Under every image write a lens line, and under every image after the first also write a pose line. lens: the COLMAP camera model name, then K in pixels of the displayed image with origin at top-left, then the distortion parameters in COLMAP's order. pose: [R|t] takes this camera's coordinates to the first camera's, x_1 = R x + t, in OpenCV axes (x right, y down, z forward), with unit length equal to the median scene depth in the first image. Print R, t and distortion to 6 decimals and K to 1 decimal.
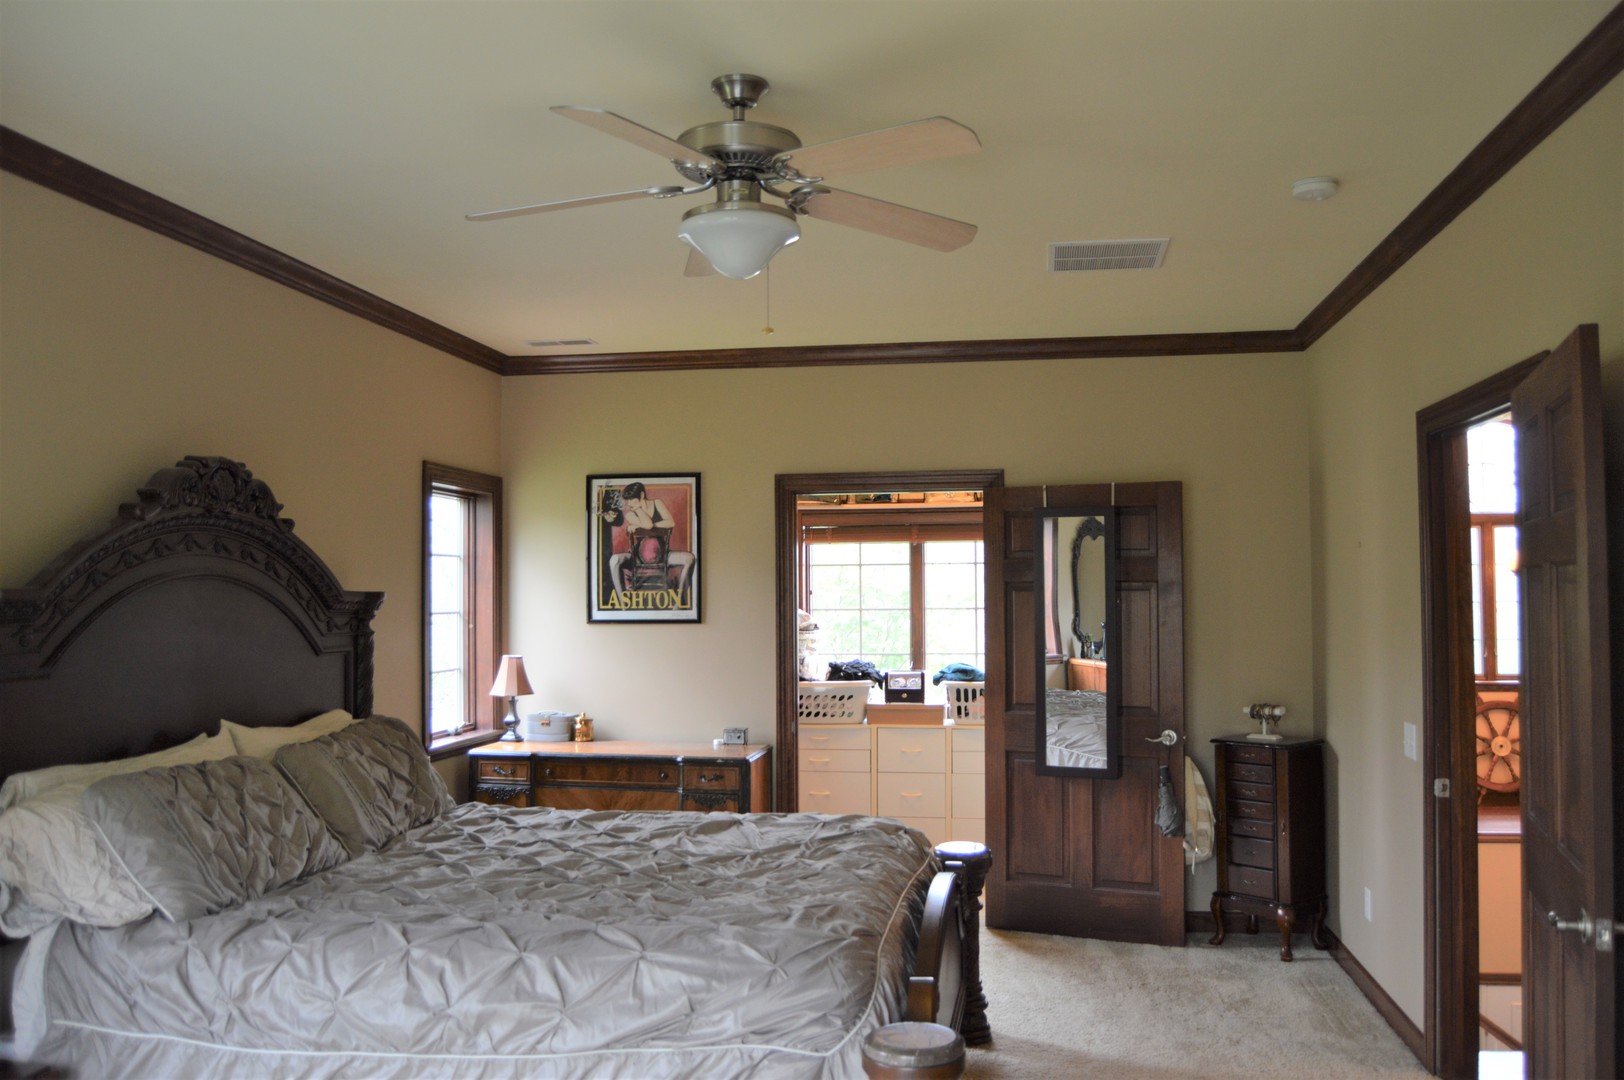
lens RADIAL K [[1300.5, 0, 812.0], [0, 1300.5, 540.0], [0, 0, 1]] dist [-0.096120, 0.043388]
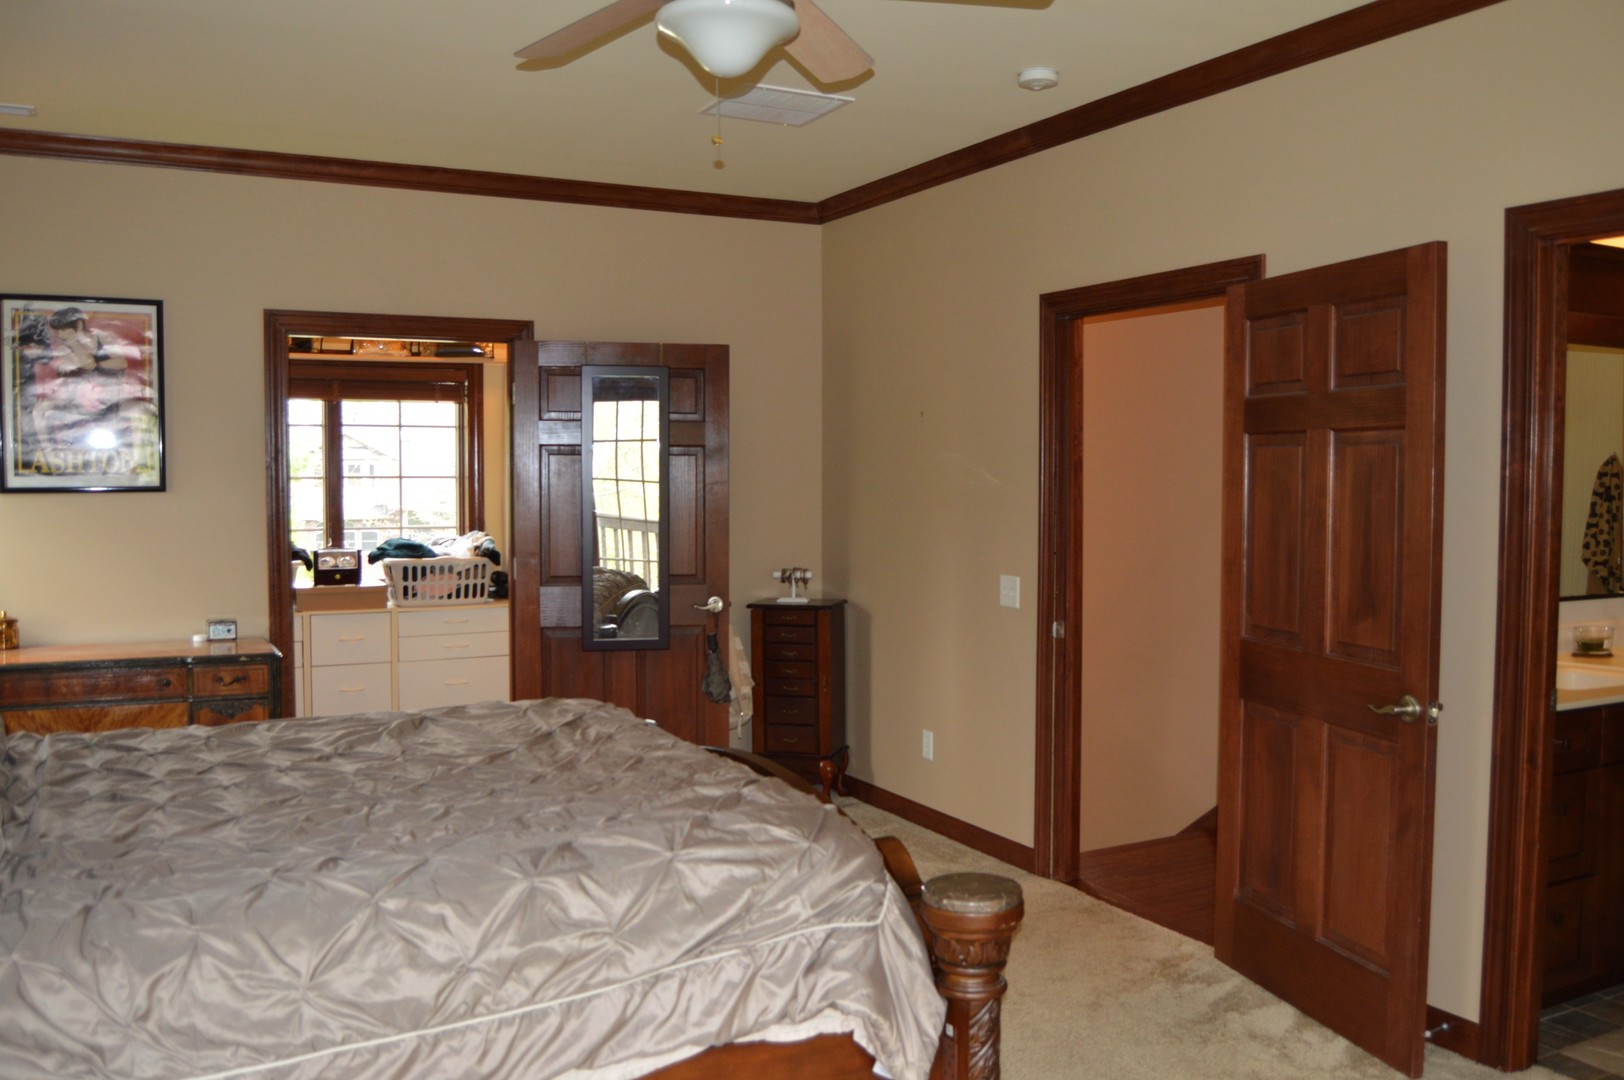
lens RADIAL K [[1380.9, 0, 812.0], [0, 1380.9, 540.0], [0, 0, 1]] dist [-0.073846, -0.002122]
pose [[0.799762, -0.022062, 0.599912, -0.301391], [-0.031588, 0.996394, 0.078754, 0.017778], [-0.599486, -0.081934, 0.796180, 0.111773]]
